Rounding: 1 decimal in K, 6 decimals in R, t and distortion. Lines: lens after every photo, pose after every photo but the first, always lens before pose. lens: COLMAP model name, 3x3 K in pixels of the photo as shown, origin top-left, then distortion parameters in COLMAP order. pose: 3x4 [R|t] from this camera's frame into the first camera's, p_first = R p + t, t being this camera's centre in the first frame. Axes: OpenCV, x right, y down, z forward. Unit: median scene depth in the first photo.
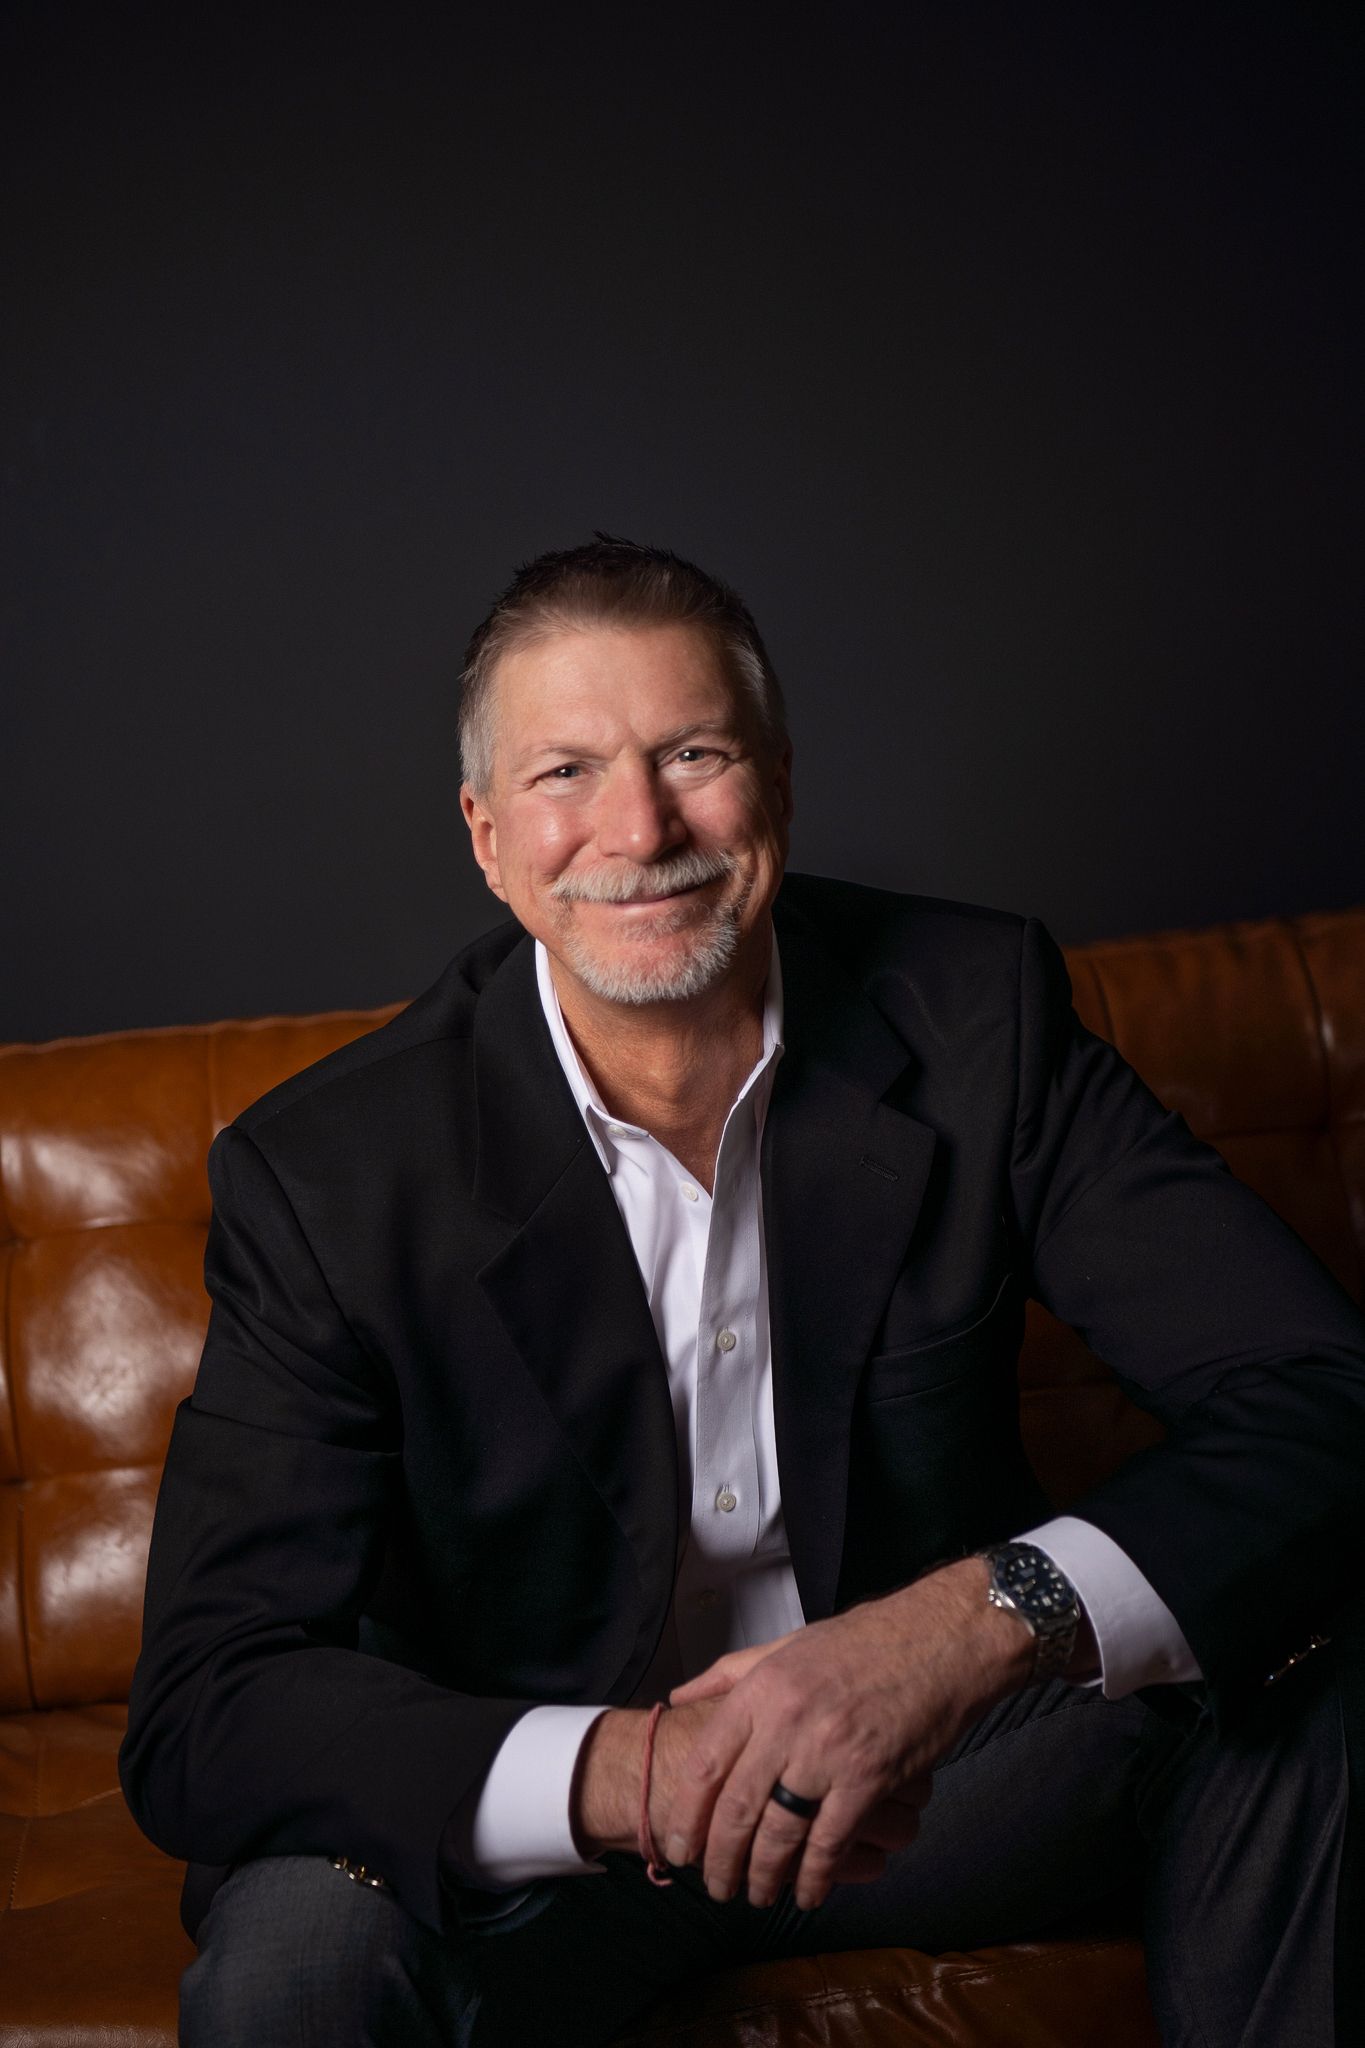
lens RADIAL K [[3281.4, 0, 682.5], [0, 3281.4, 1024.0], [0, 0, 1]] dist [0.283782, 0.023713]
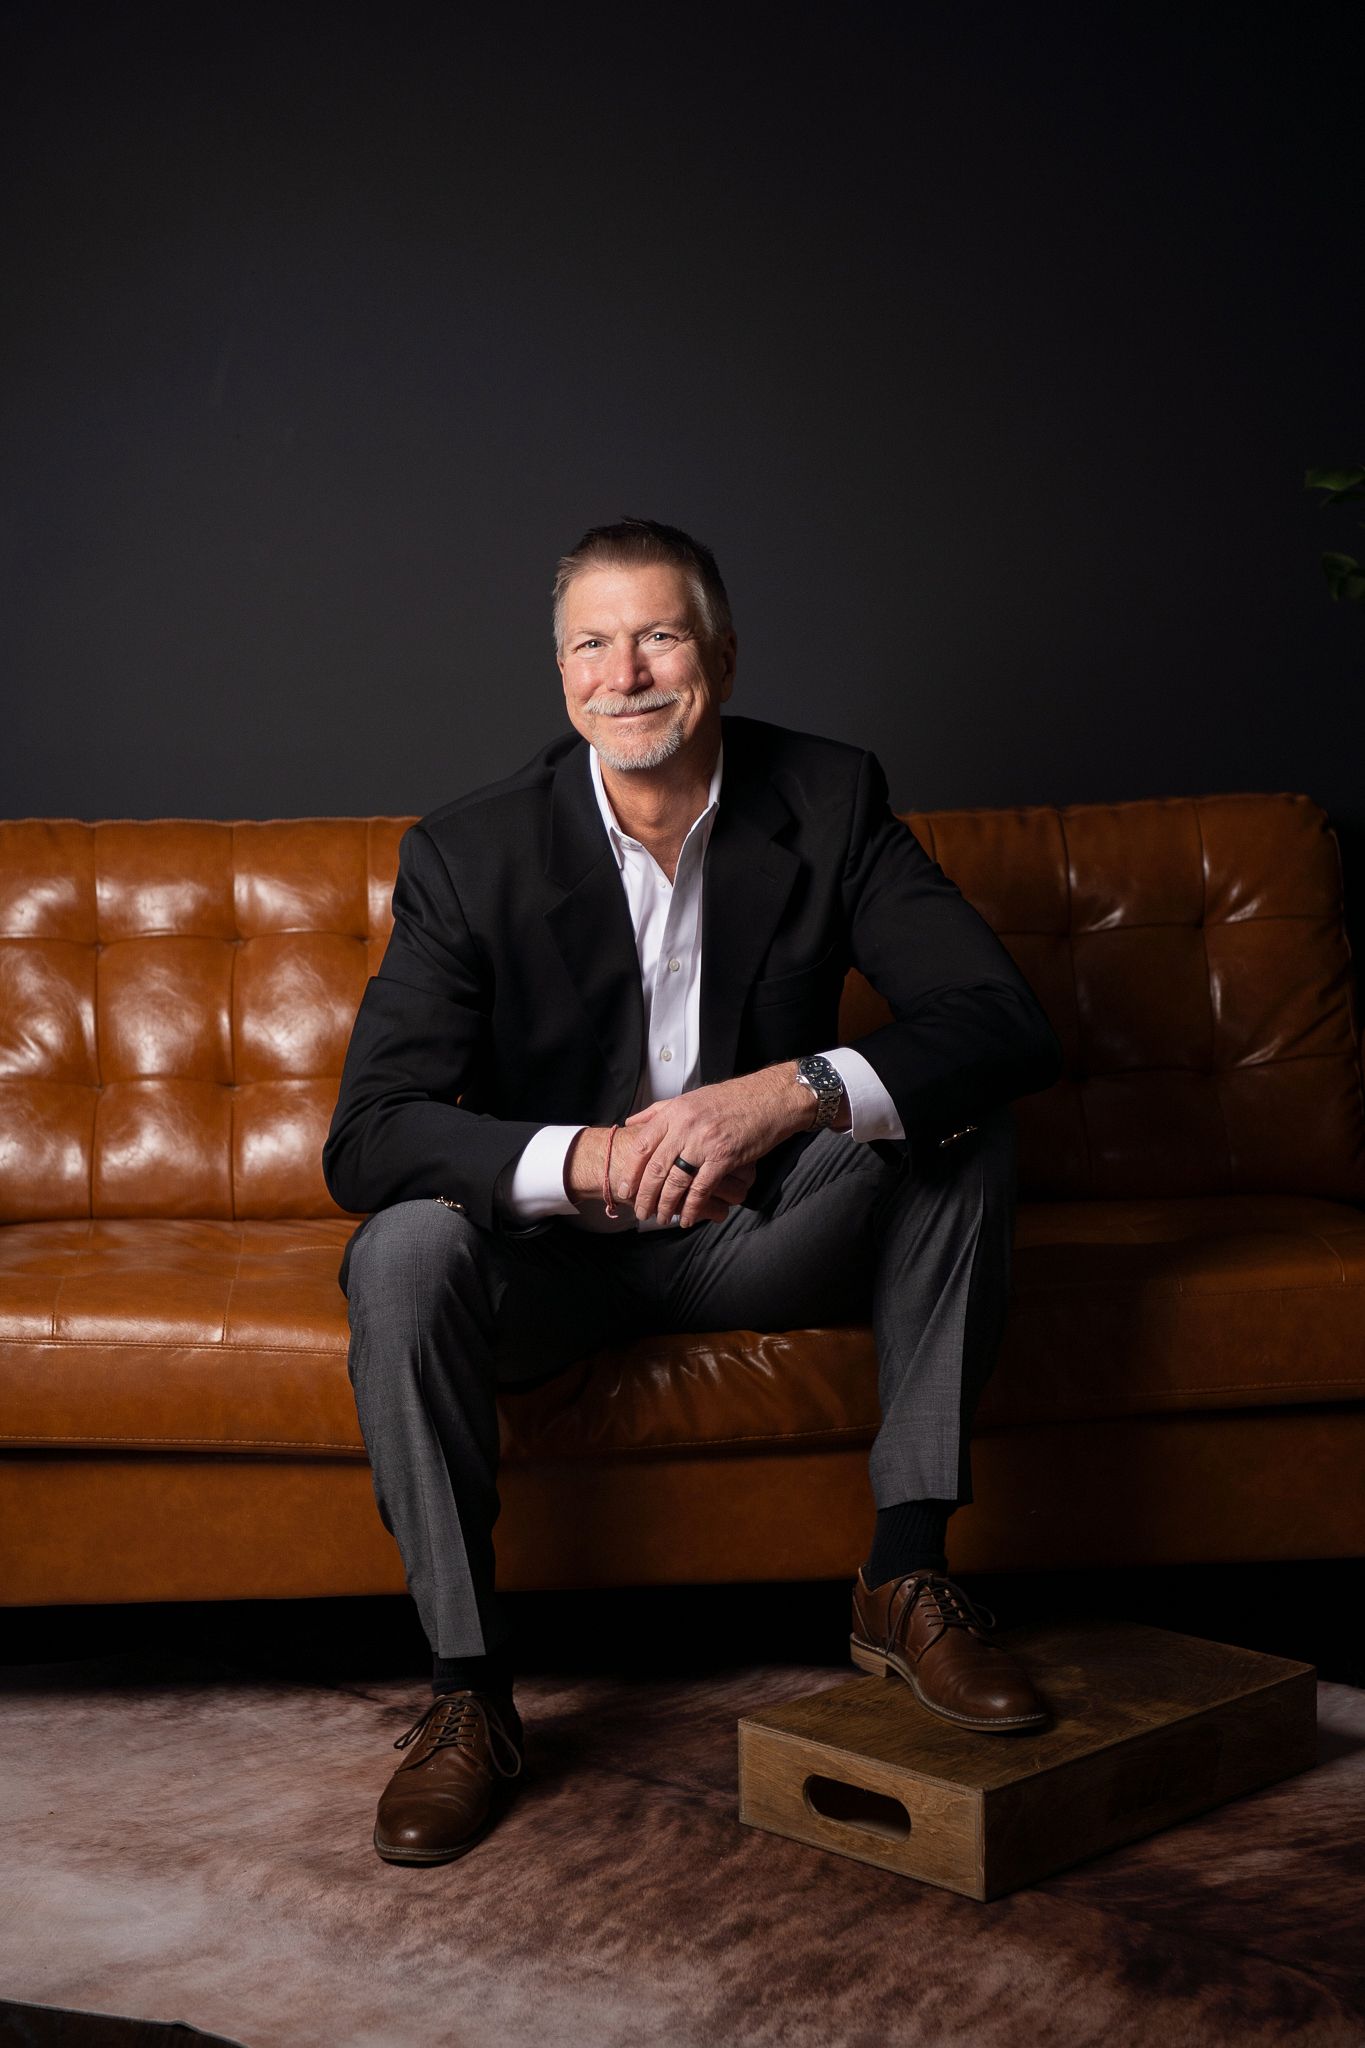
lens RADIAL K [[3326.3, 0, 682.5], [0, 3326.3, 1024.0], [0, 0, 1]] dist [0.013203, 0.007105]
pose [[0.995872, 0.090627, -0.004983, 0.029439], [-0.090686, 0.995791, -0.013250, 0.153257], [0.003761, 0.013647, 0.999900, -0.826127]]
